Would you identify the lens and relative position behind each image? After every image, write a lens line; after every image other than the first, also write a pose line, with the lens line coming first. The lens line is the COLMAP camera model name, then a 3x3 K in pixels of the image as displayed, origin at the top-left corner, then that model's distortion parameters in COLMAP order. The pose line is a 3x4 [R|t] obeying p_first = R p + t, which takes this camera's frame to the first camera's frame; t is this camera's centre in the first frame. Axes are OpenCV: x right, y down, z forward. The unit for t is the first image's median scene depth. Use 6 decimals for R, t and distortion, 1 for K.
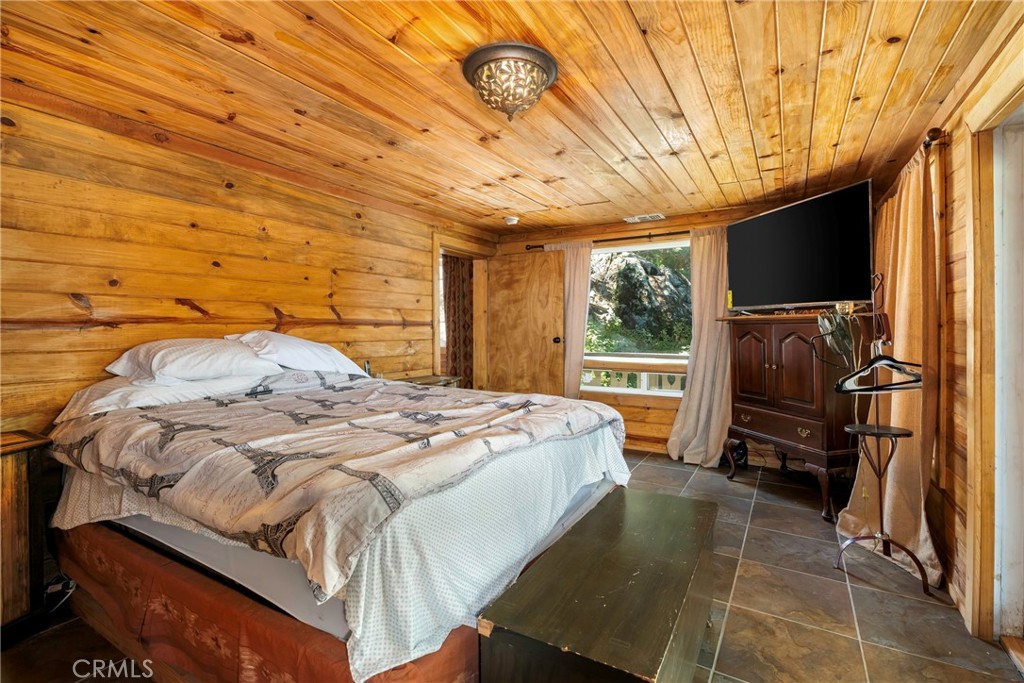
lens RADIAL K [[466.5, 0, 508.3], [0, 466.5, 330.1], [0, 0, 1]] dist [-0.008846, 0.000556]
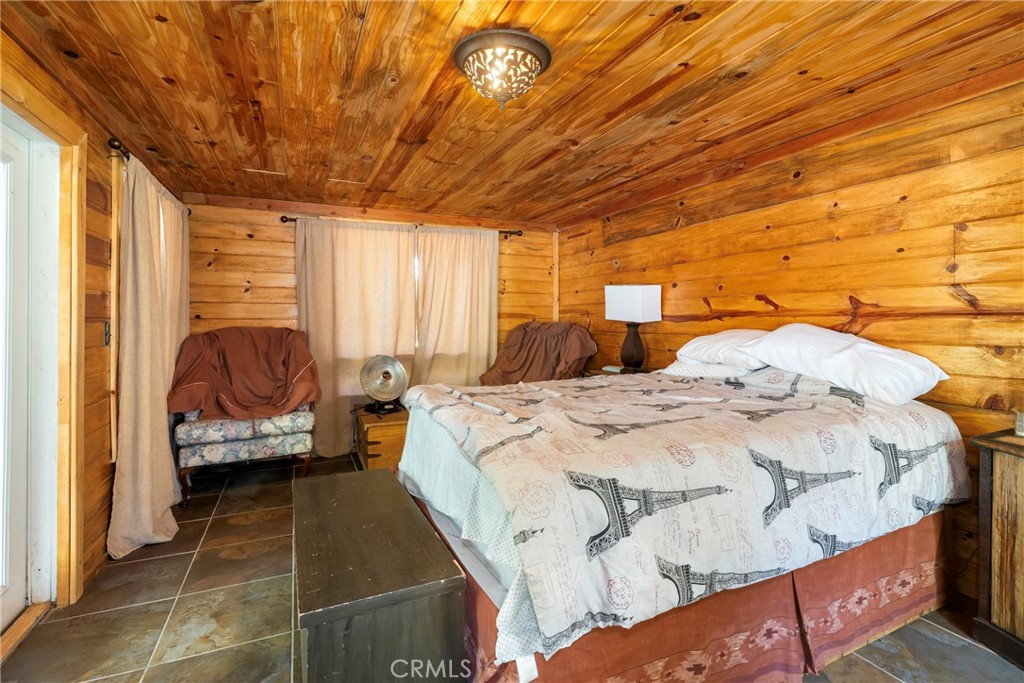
lens RADIAL K [[475.6, 0, 525.6], [0, 475.6, 323.7], [0, 0, 1]] dist [-0.011319, -0.000060]
pose [[-0.547084, 0.010025, -0.837018, 0.559015], [-0.002013, 0.999910, 0.013292, -0.010323], [0.837076, 0.008957, -0.547014, 1.091724]]
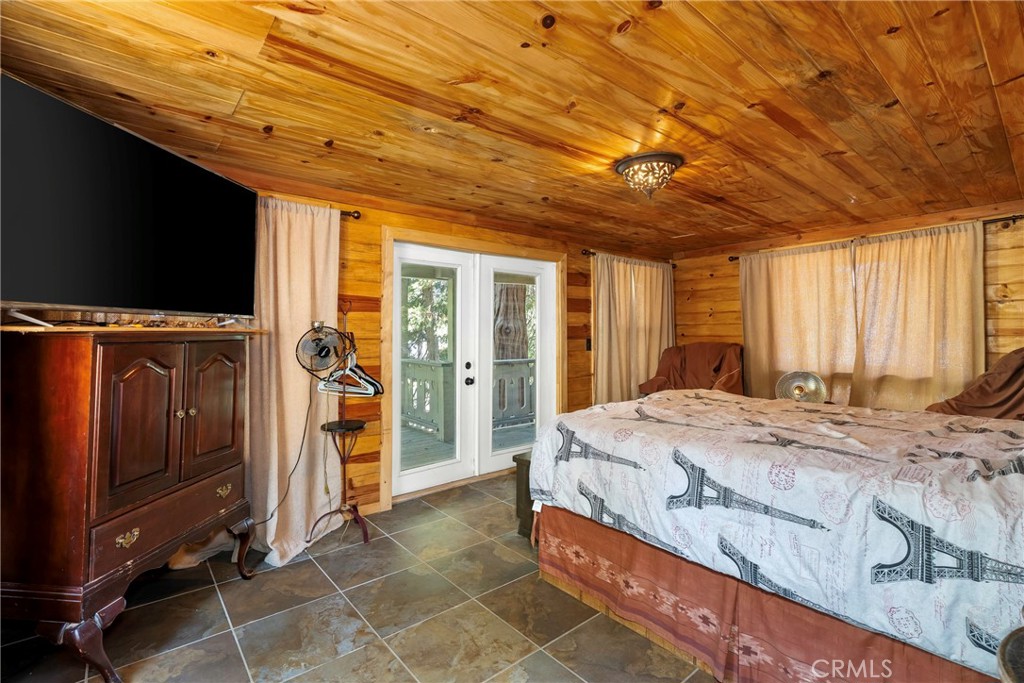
lens RADIAL K [[468.9, 0, 514.6], [0, 468.9, 334.0], [0, 0, 1]] dist [-0.003538, -0.000061]
pose [[-0.951469, 0.005808, 0.307689, -0.027330], [0.007914, 0.999953, 0.005598, -0.030581], [-0.307642, 0.007761, -0.951471, 1.725214]]
